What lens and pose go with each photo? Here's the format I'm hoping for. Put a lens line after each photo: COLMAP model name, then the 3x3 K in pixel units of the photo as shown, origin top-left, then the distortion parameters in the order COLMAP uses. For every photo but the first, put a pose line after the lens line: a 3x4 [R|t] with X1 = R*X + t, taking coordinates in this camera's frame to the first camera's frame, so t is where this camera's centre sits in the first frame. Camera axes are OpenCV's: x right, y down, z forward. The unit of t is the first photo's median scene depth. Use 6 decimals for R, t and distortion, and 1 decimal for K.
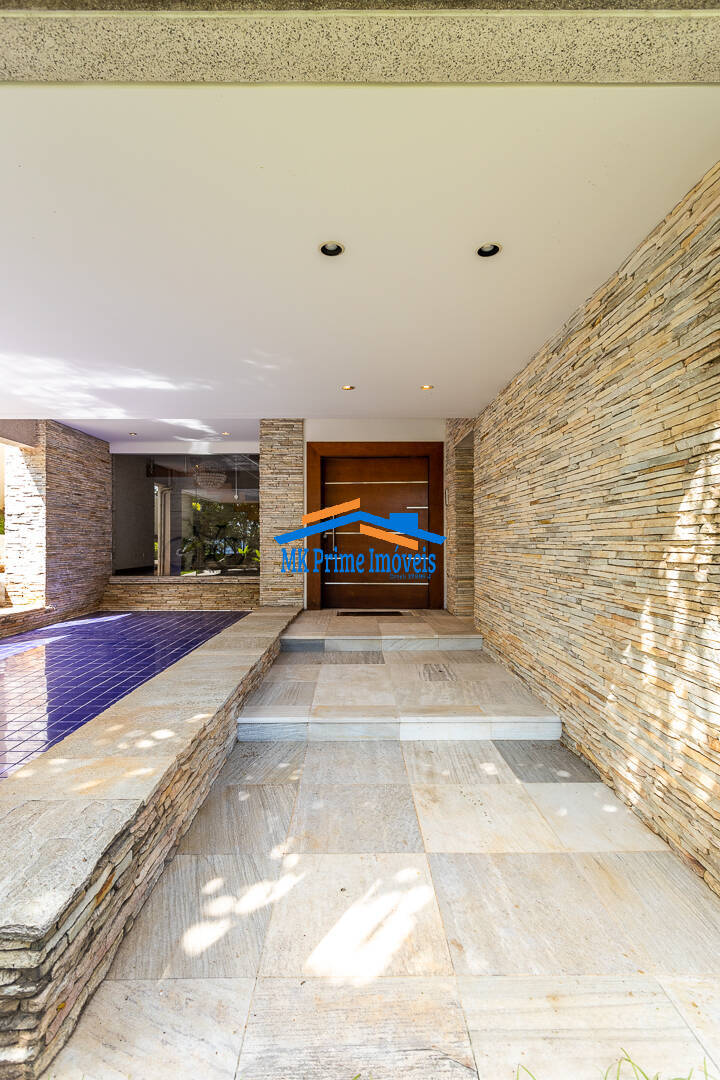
lens RADIAL K [[538.1, 0, 241.4], [0, 538.1, 596.4], [0, 0, 1]] dist [0.010187, -0.004221]
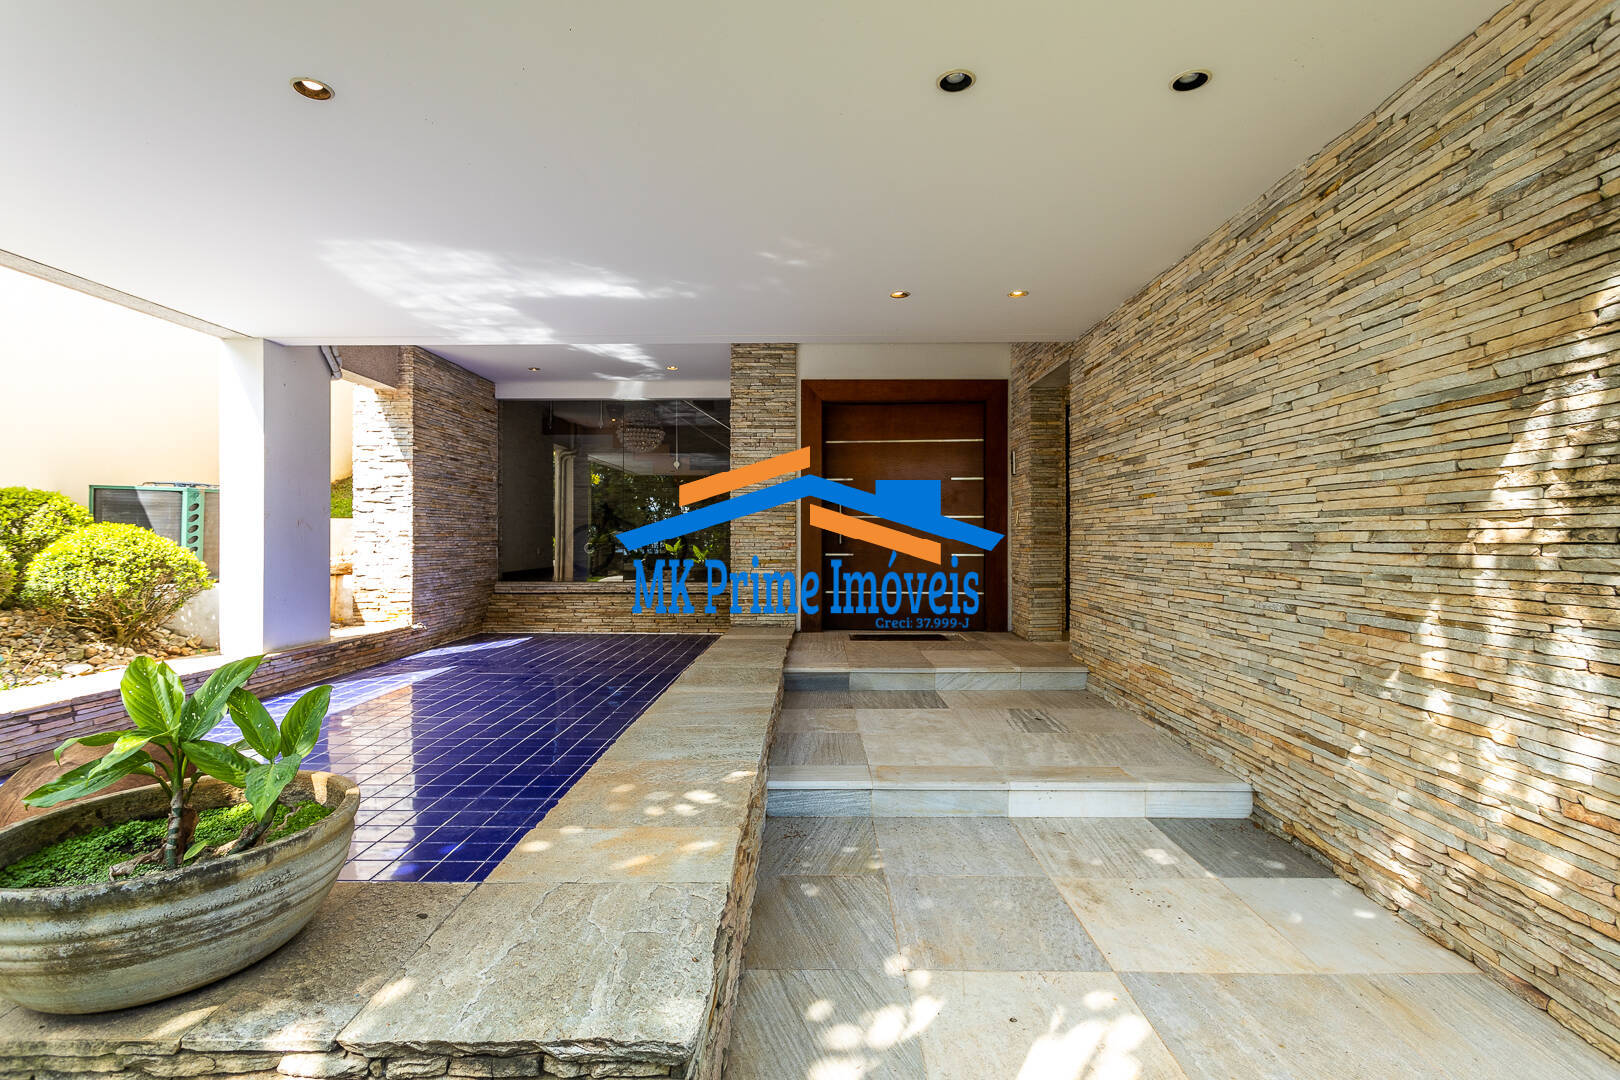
lens RADIAL K [[807.2, 0, 630.6], [0, 807.2, 622.6], [0, 0, 1]] dist [0.010187, -0.004221]
pose [[0.999809, 0.004632, -0.019009, -0.174560], [-0.004542, 0.999978, 0.004788, 0.024889], [0.019031, -0.004700, 0.999808, -0.018783]]
